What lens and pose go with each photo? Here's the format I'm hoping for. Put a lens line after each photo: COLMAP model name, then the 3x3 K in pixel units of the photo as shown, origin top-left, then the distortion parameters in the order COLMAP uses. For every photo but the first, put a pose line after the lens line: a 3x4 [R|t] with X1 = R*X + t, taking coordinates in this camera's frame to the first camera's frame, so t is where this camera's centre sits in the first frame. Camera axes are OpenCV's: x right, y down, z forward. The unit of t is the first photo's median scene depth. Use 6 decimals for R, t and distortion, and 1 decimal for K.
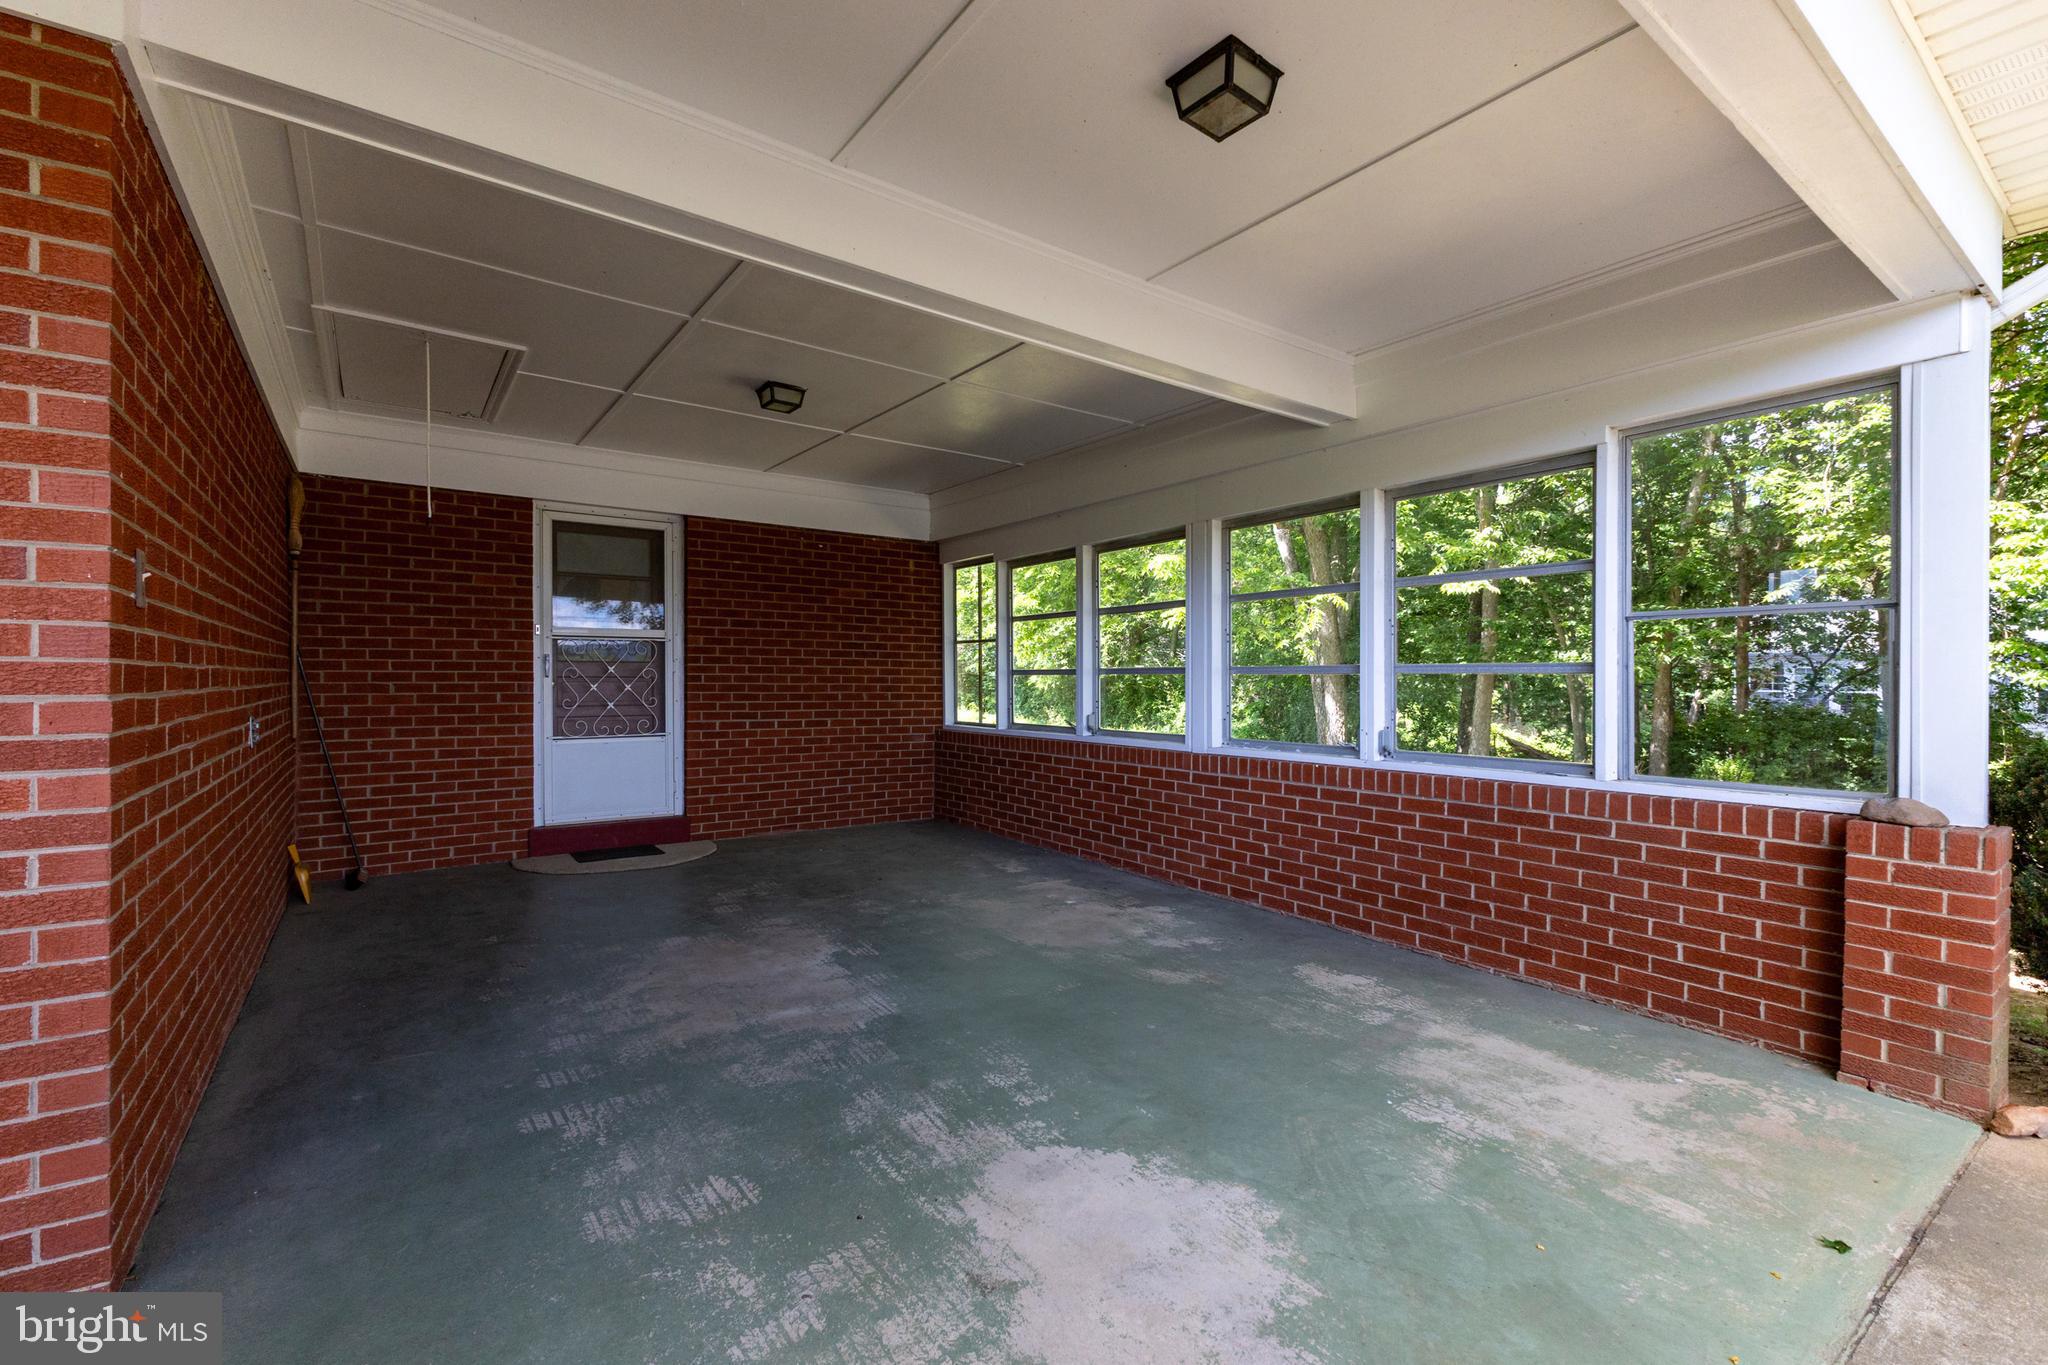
lens RADIAL K [[887.8, 0, 1017.4], [0, 887.8, 686.6], [0, 0, 1]] dist [0.011355, -0.000131]
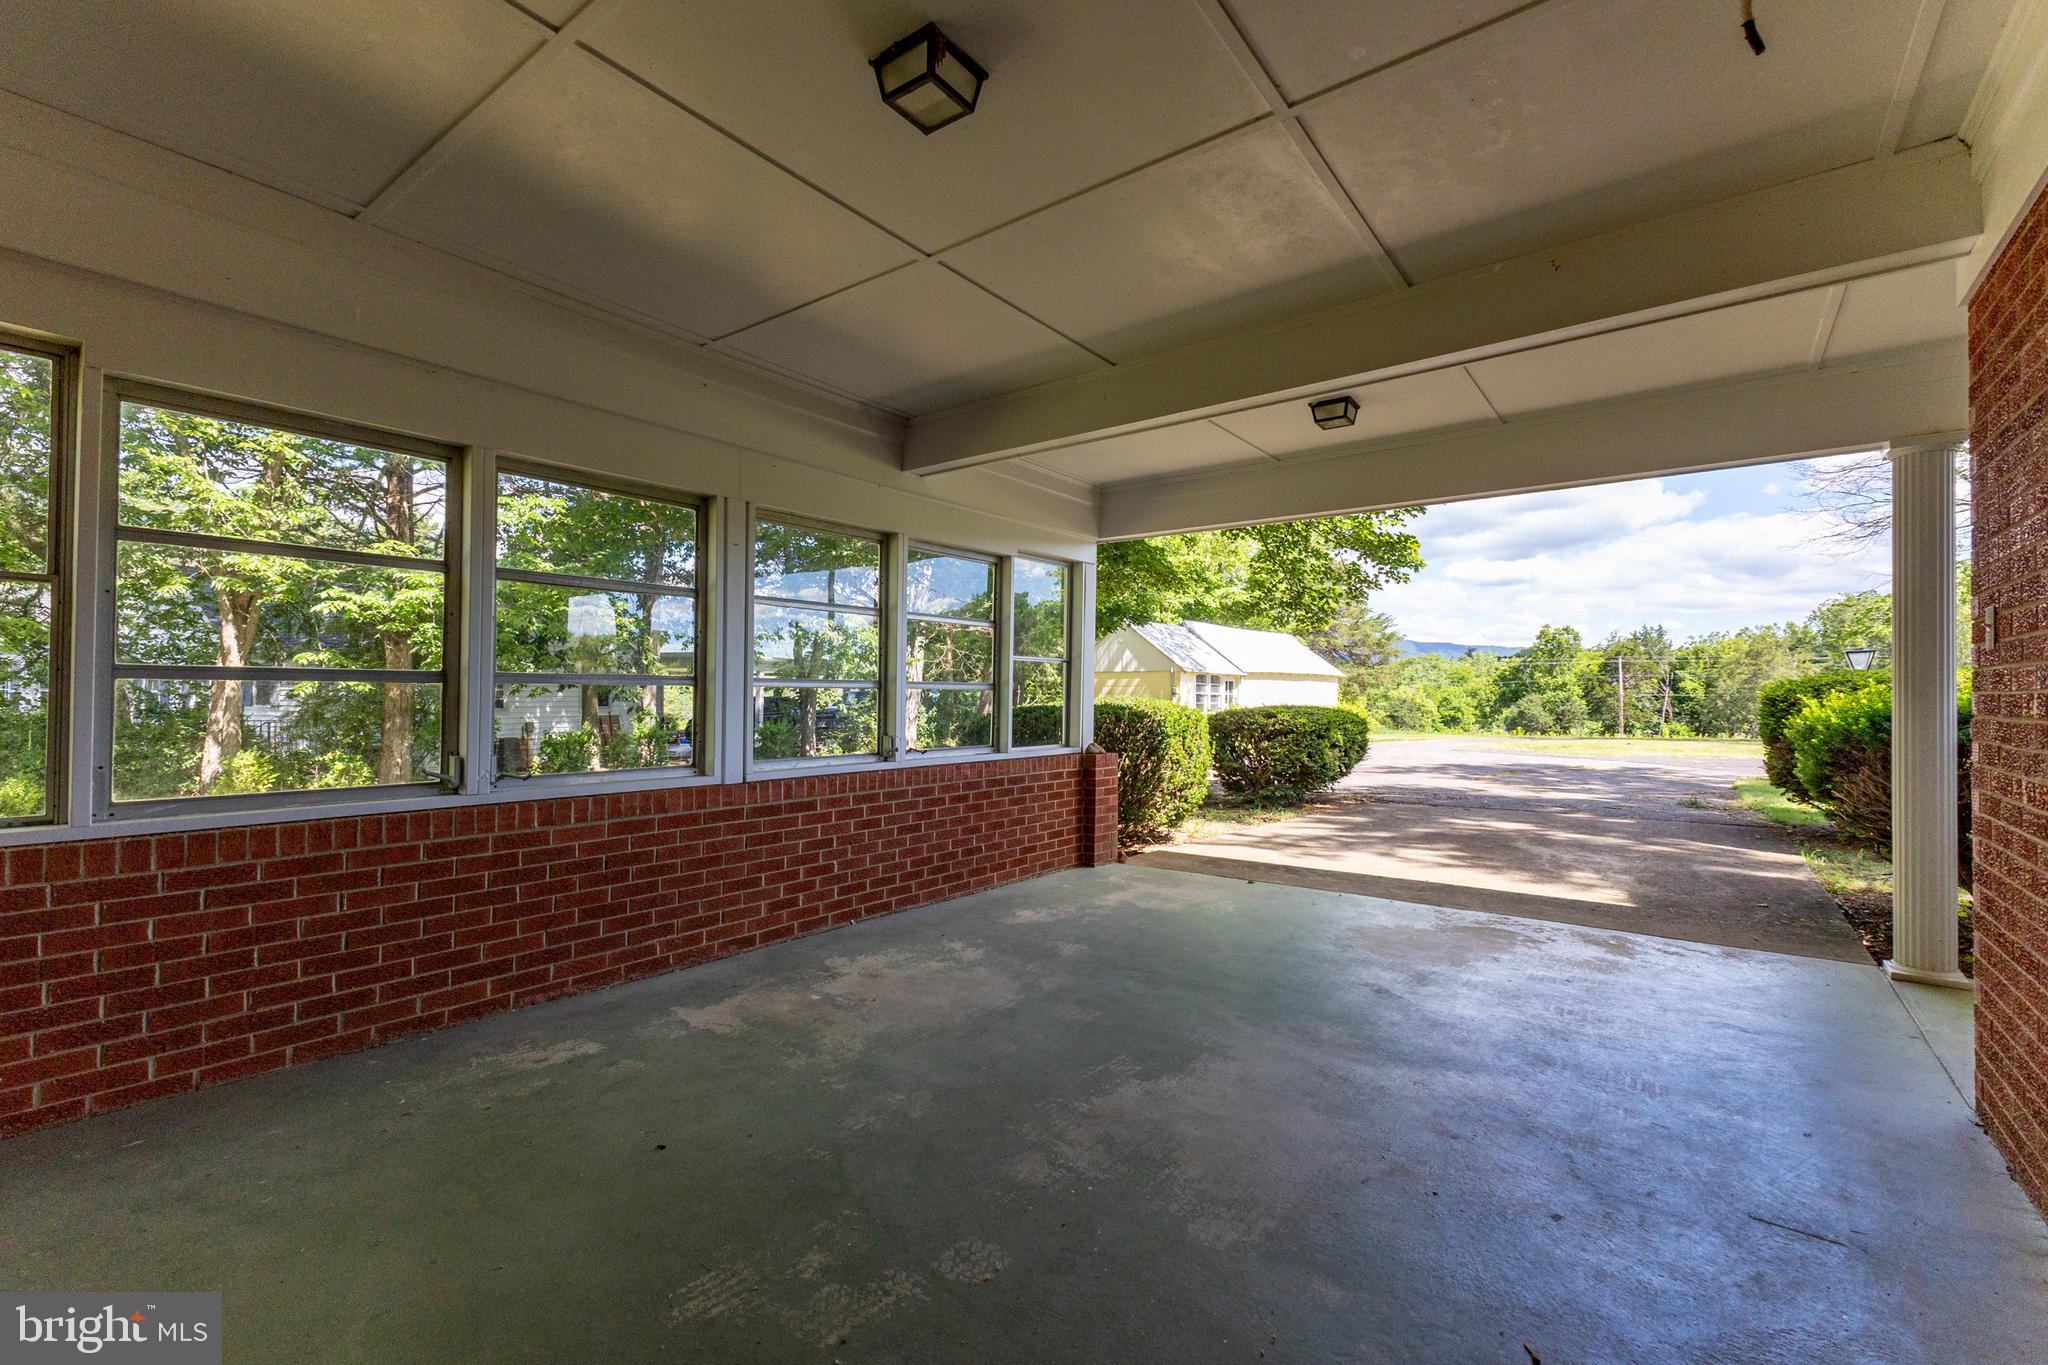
lens RADIAL K [[879.0, 0, 1019.8], [0, 879.0, 681.1], [0, 0, 1]] dist [0.010319, -0.000461]
pose [[-0.295396, 0.011619, 0.955304, -0.805087], [0.001189, 0.999930, -0.011794, -0.013197], [-0.955374, -0.002348, -0.295389, 1.227169]]
